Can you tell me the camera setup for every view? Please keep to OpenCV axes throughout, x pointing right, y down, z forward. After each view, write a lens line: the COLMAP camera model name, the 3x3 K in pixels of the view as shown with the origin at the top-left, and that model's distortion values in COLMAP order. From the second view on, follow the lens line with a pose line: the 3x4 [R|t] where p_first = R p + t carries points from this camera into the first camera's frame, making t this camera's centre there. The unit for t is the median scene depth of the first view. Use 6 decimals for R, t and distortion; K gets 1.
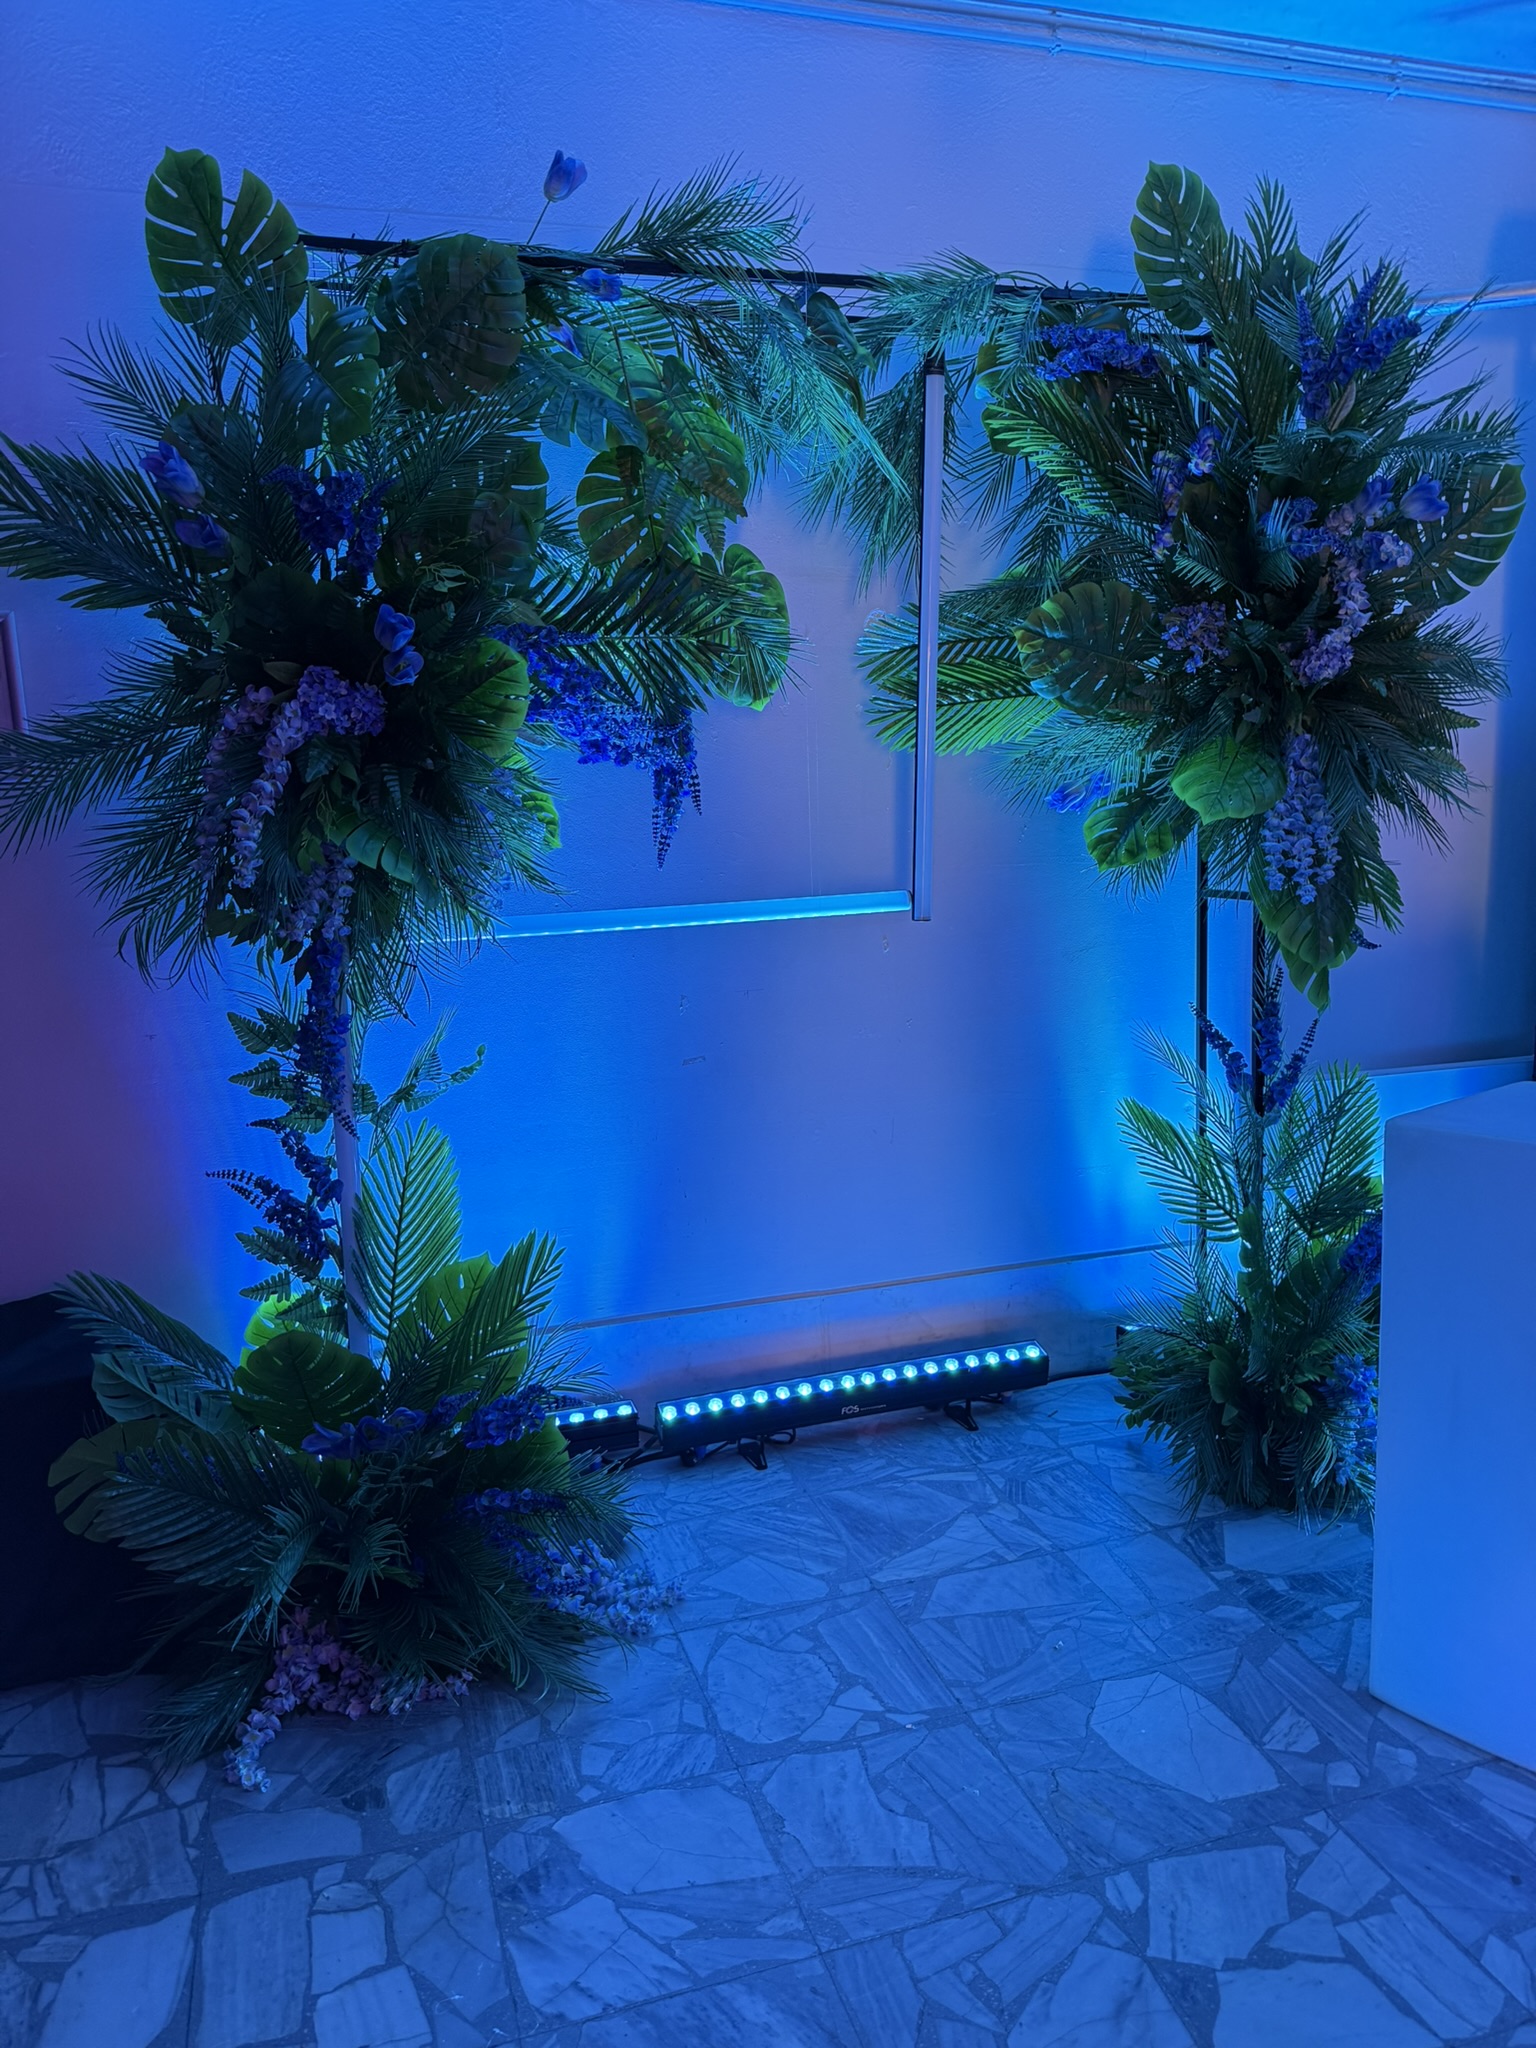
lens RADIAL K [[1531.4, 0, 818.2], [0, 1531.4, 1020.6], [0, 0, 1]] dist [-0.006161, -0.005362]
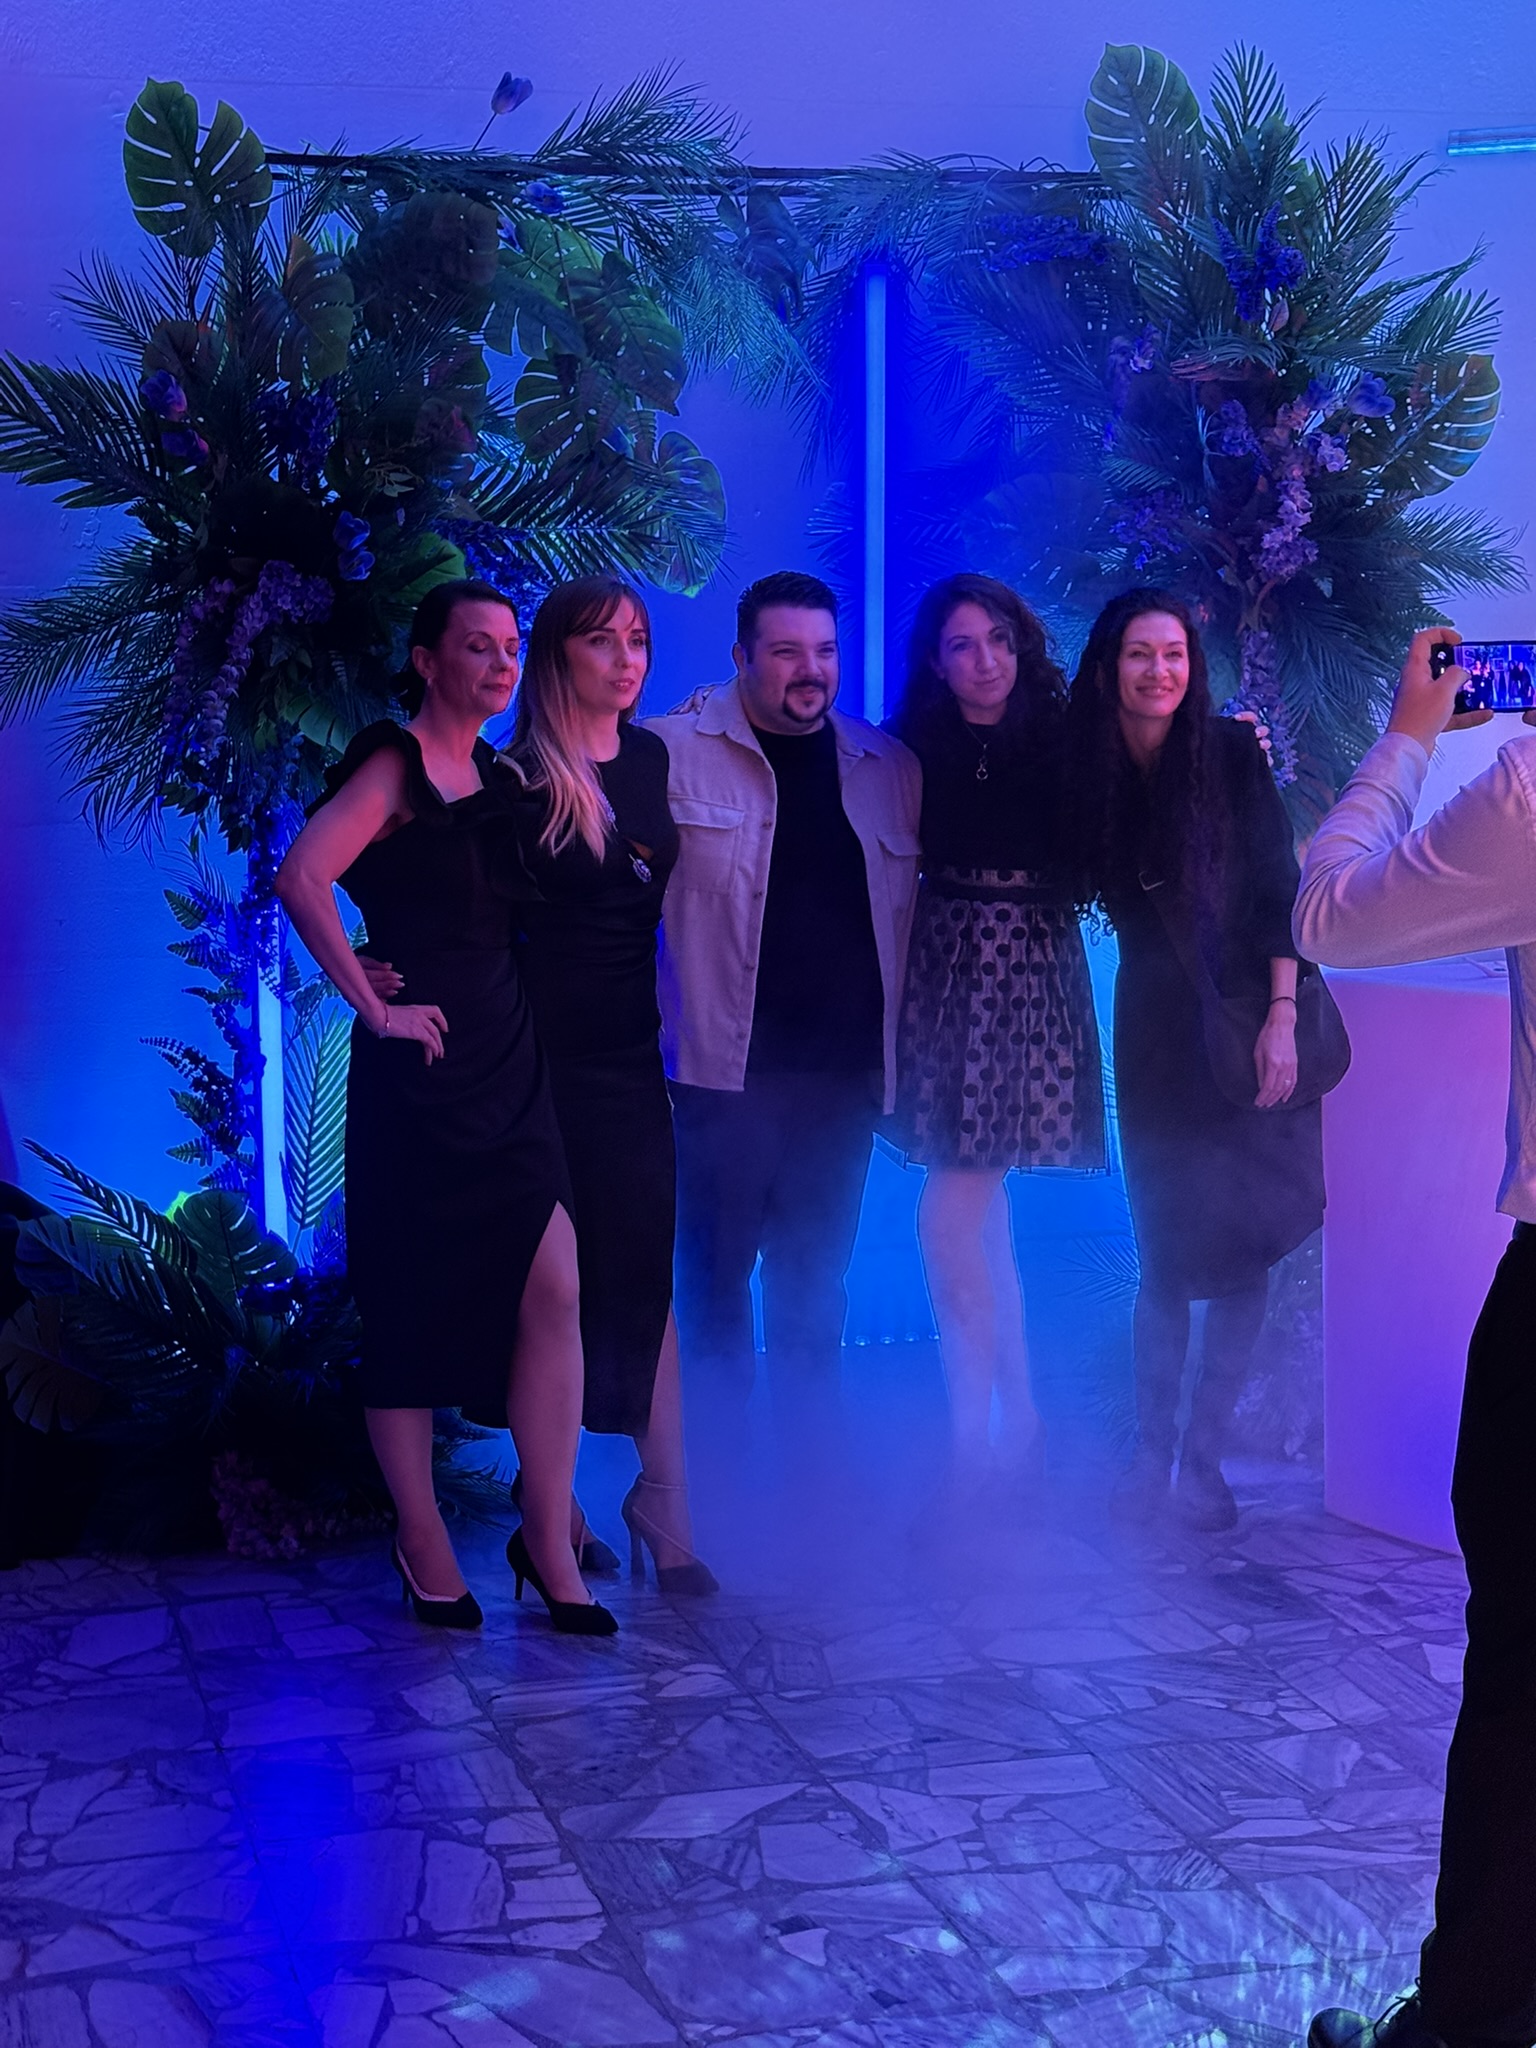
lens RADIAL K [[3326.1, 0, 768.1], [0, 3326.1, 1025.4], [0, 0, 1]] dist [0.028559, 0.160095]
pose [[0.998223, 0.023817, -0.054627, 0.148283], [-0.026001, 0.998877, -0.039610, 0.170229], [0.053623, 0.040960, 0.997721, -1.238604]]
